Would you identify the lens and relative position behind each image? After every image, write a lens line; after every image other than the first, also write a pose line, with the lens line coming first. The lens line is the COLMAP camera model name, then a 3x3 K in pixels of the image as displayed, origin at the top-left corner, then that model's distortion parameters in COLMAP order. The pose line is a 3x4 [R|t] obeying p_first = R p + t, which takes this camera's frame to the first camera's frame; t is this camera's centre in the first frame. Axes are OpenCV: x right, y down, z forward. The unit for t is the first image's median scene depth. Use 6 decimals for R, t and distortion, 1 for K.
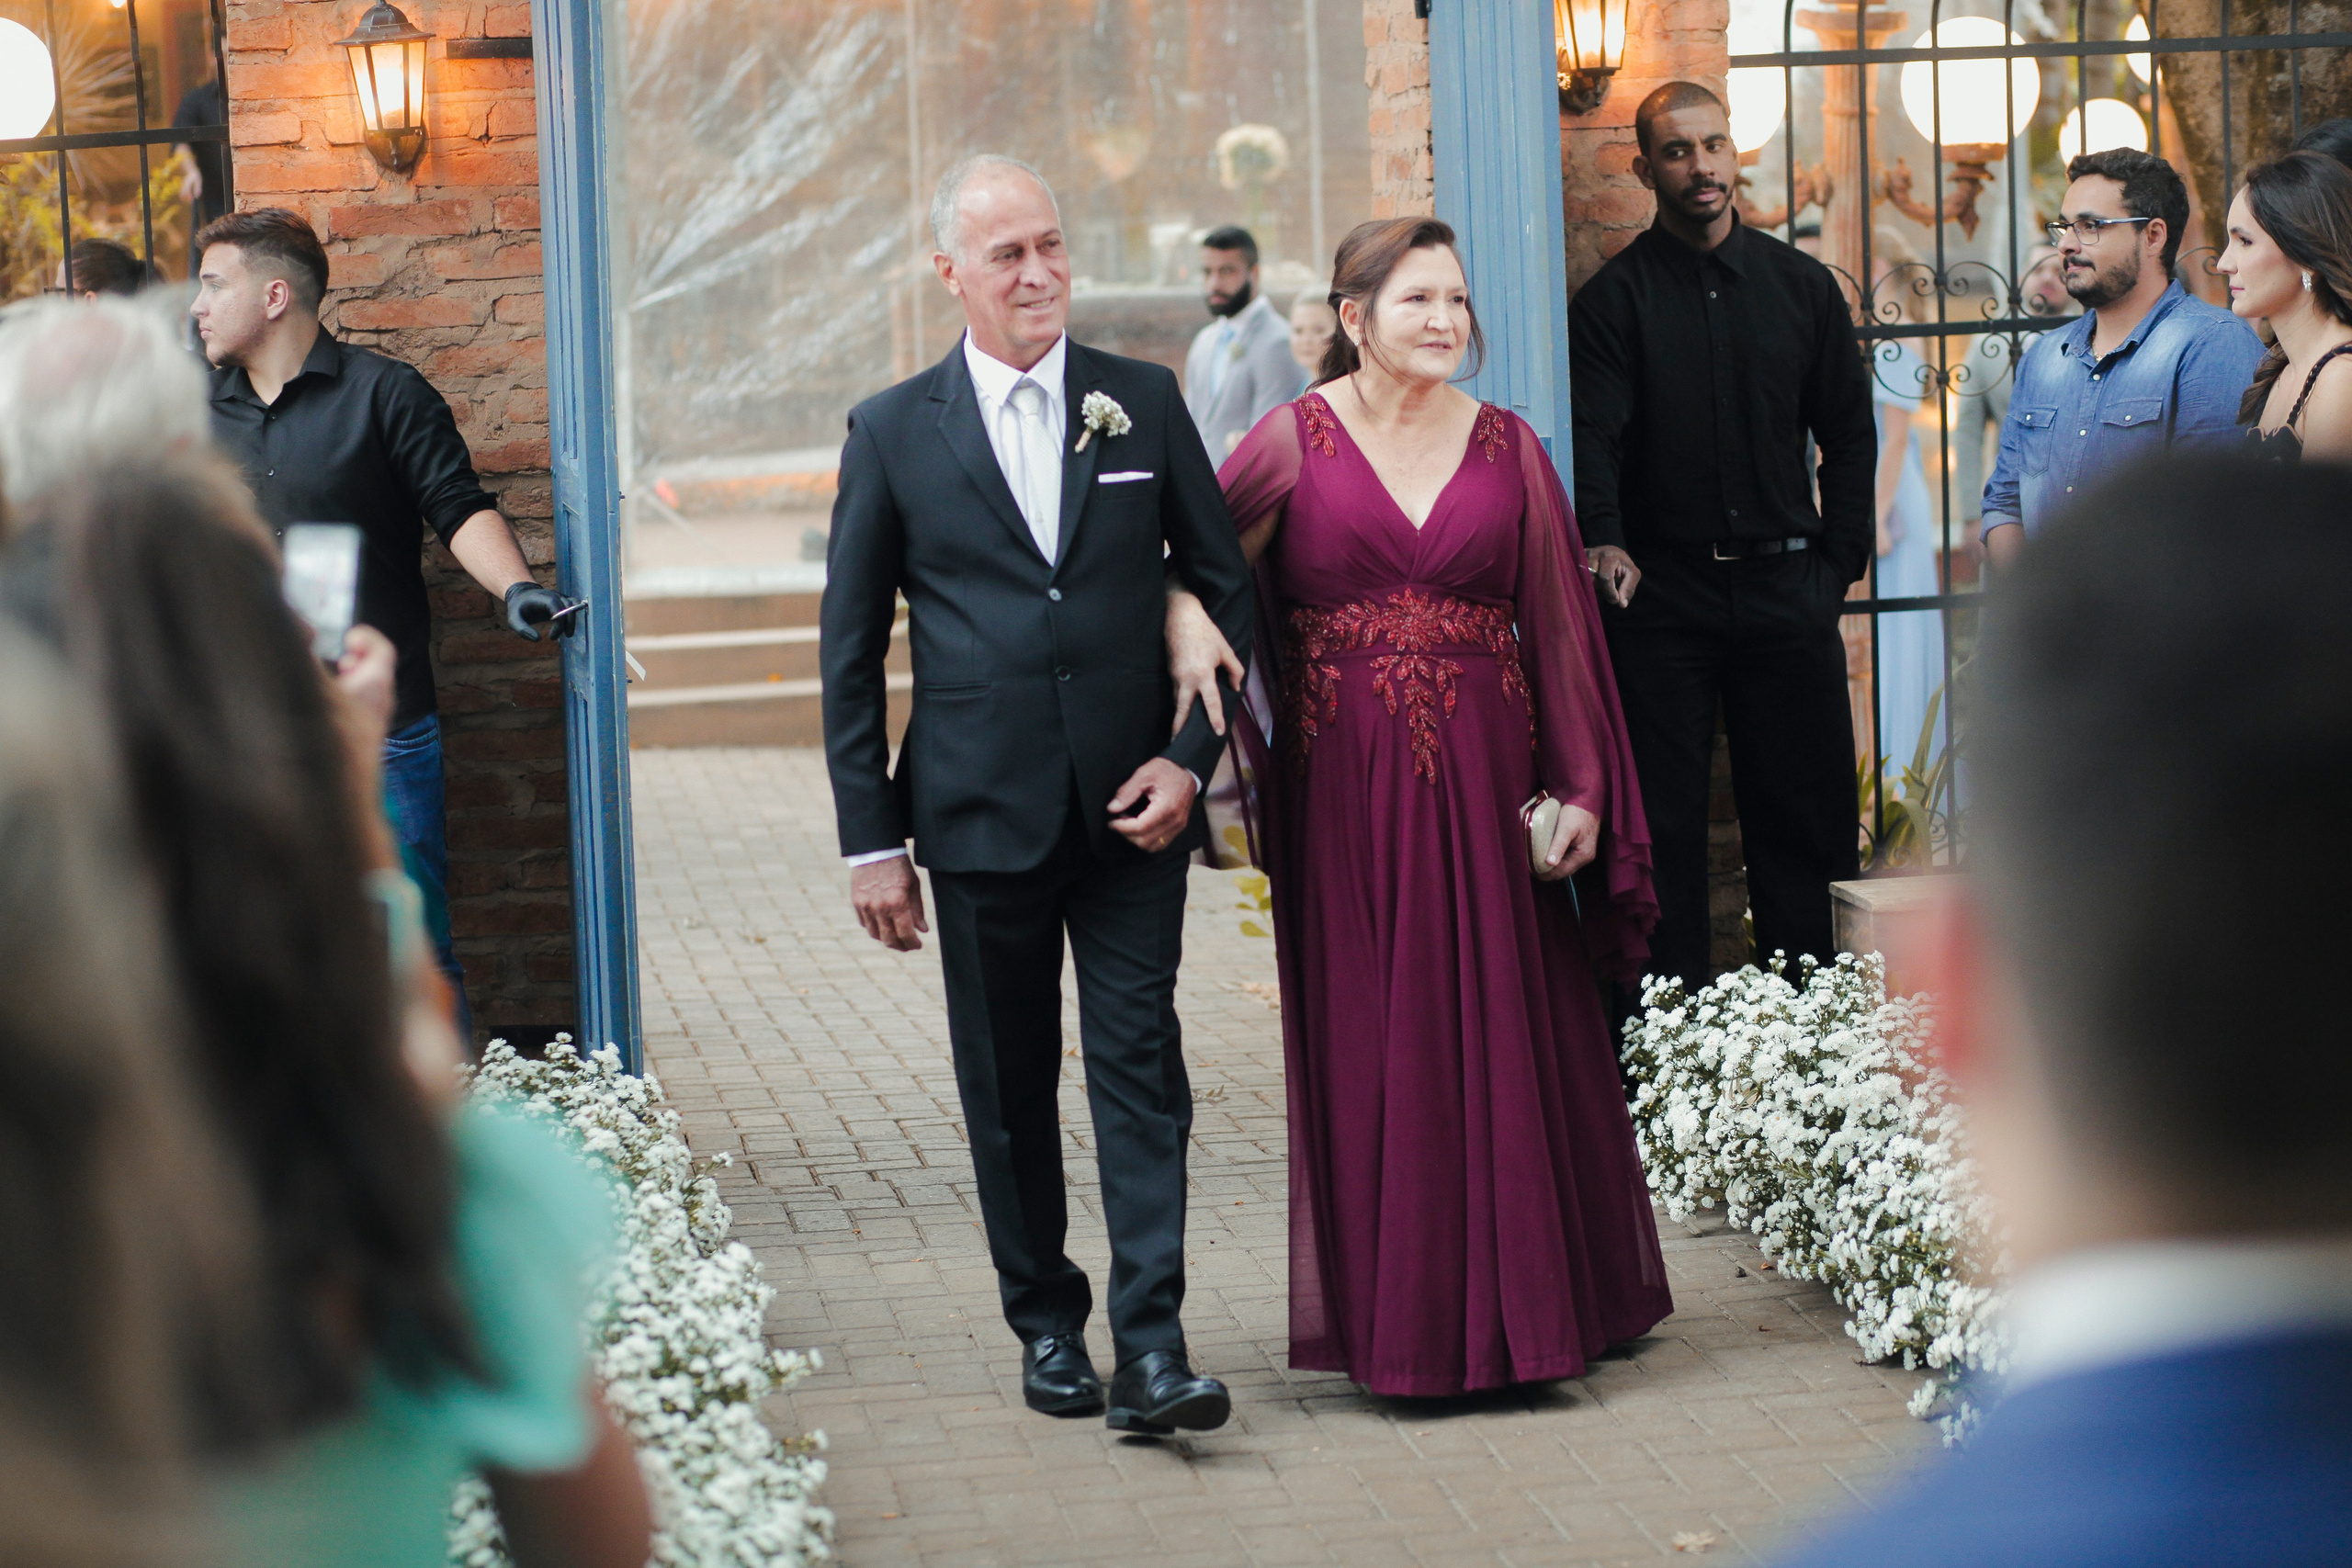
lens RADIAL K [[5776.6, 0, 1174.7], [0, 5776.6, 790.0], [0, 0, 1]] dist [-0.028672, 0.000000]
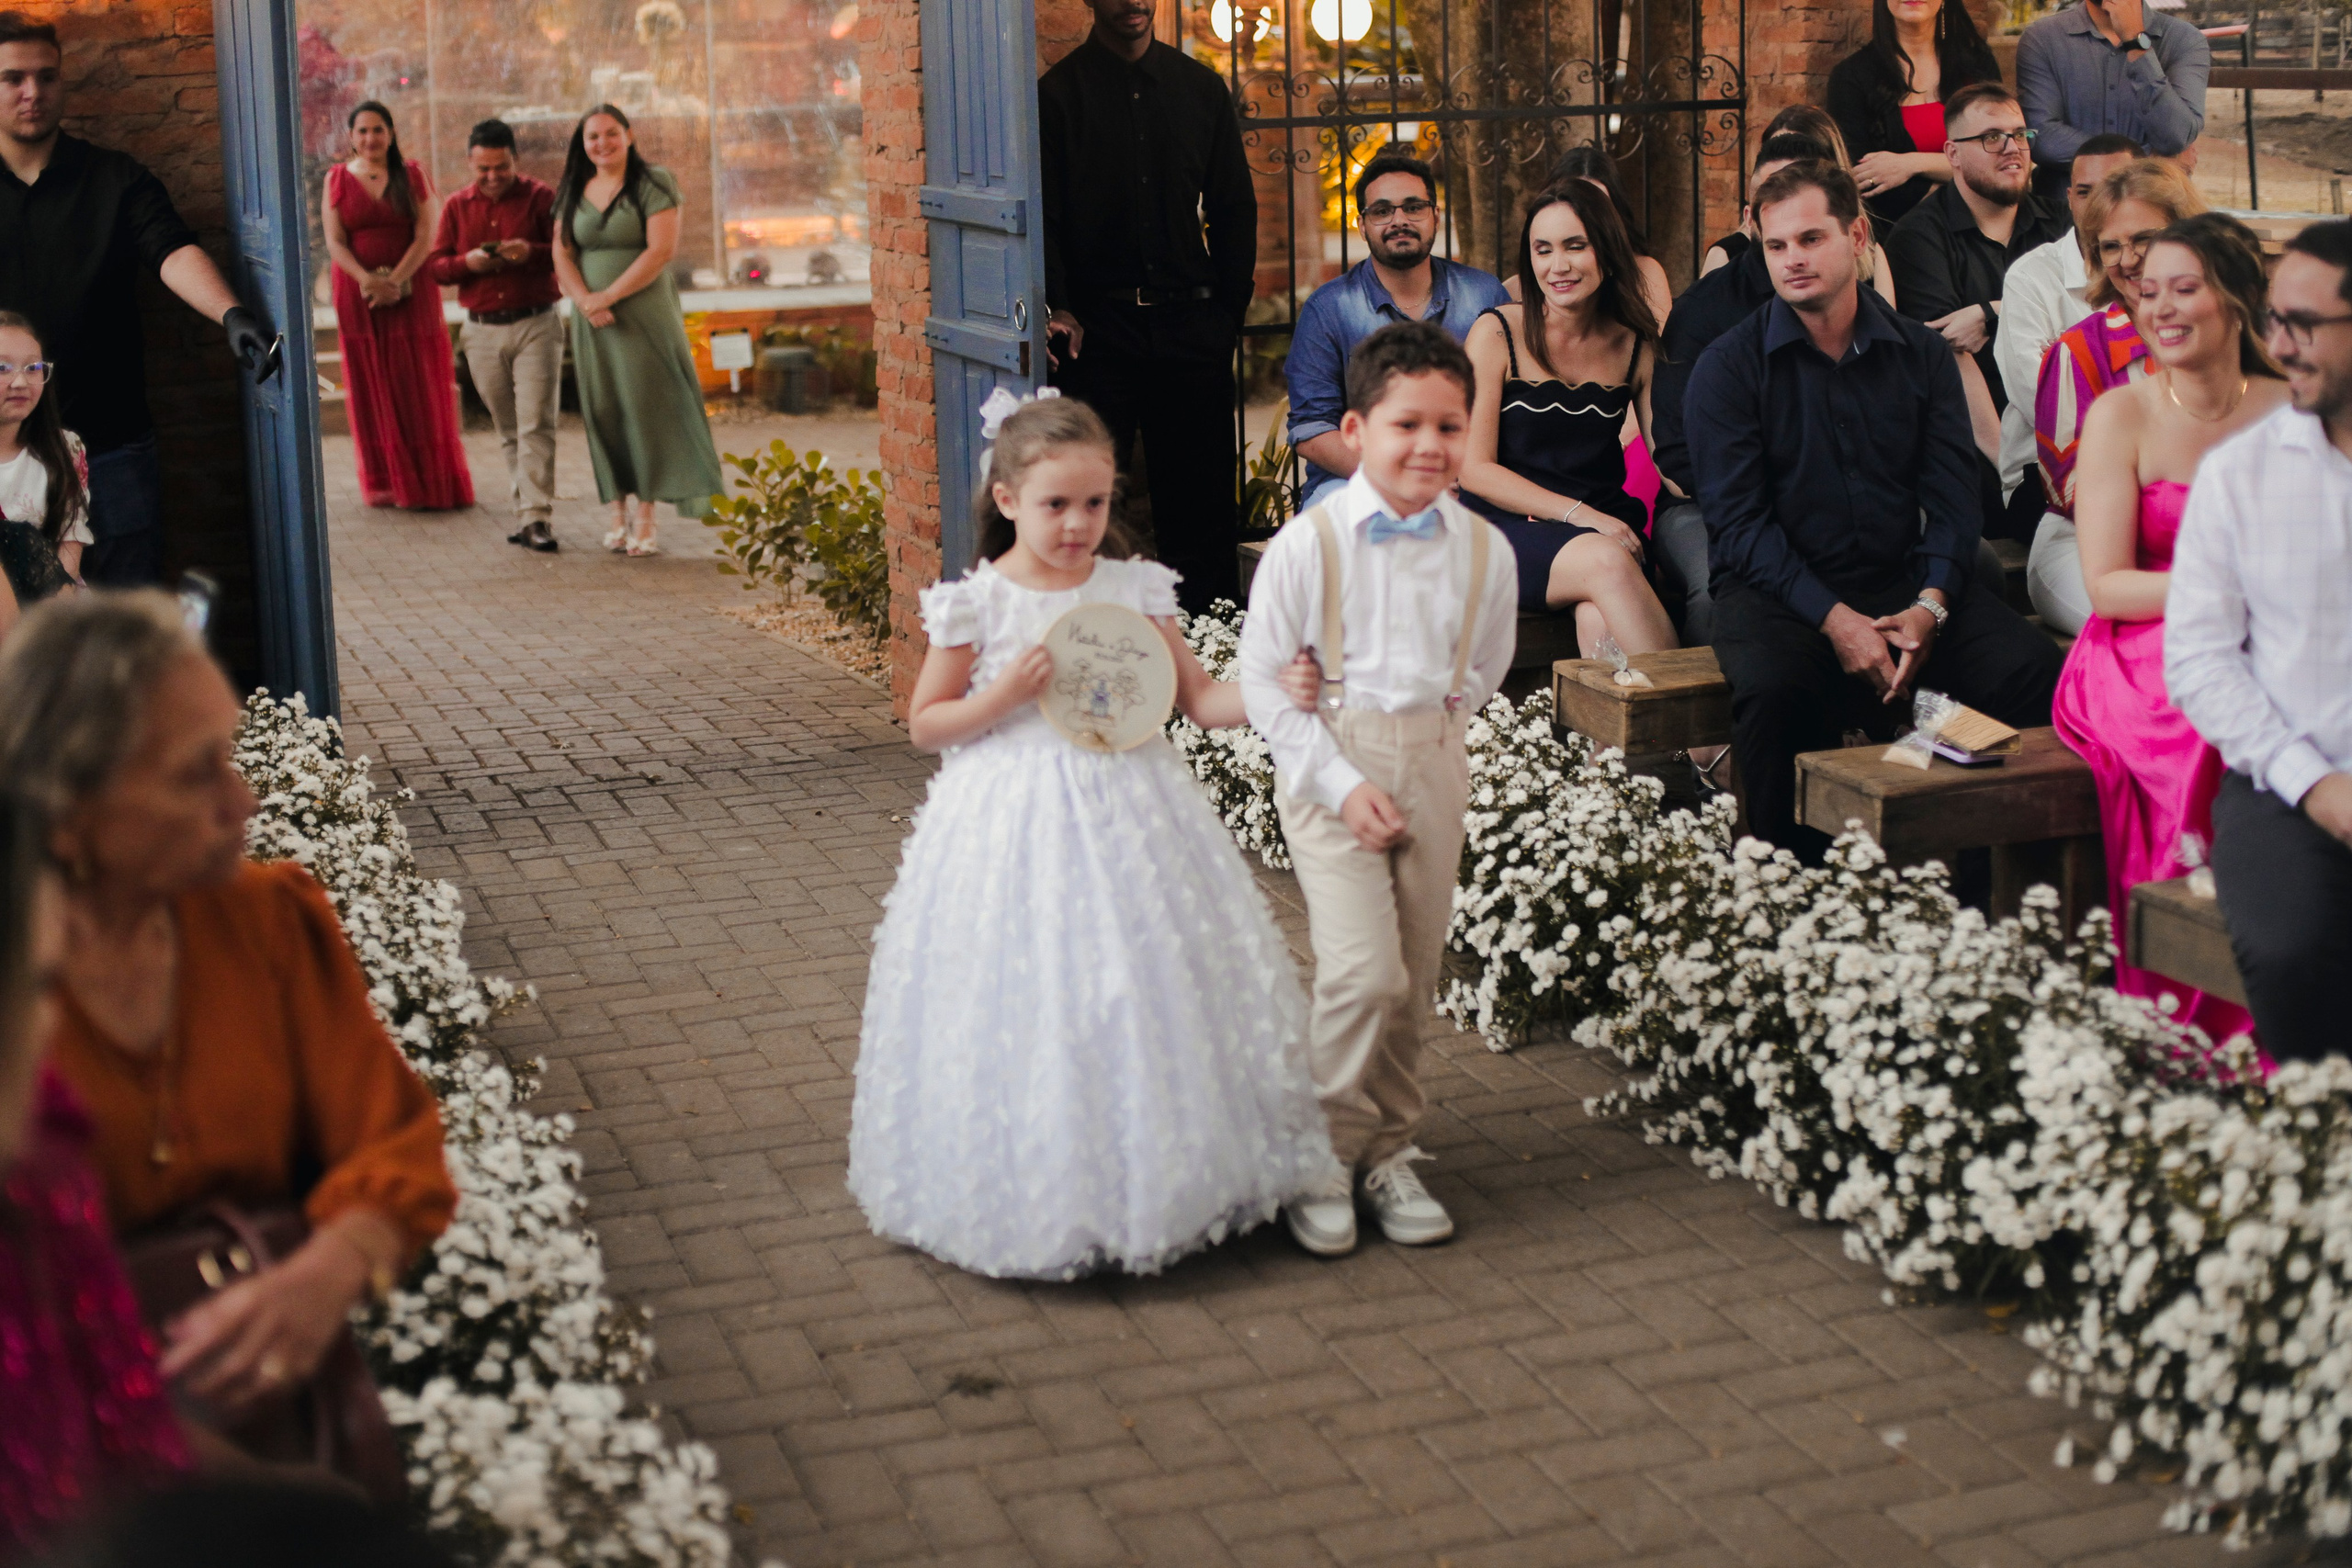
lens RADIAL K [[3550.5, 0, 1176.6], [0, 3550.5, 767.1], [0, 0, 1]] dist [-0.090206, 0.000000]
pose [[0.984565, -0.024633, 0.173280, -0.044182], [0.008960, 0.995842, 0.090653, -0.007065], [-0.174792, -0.087701, 0.980692, 0.225139]]
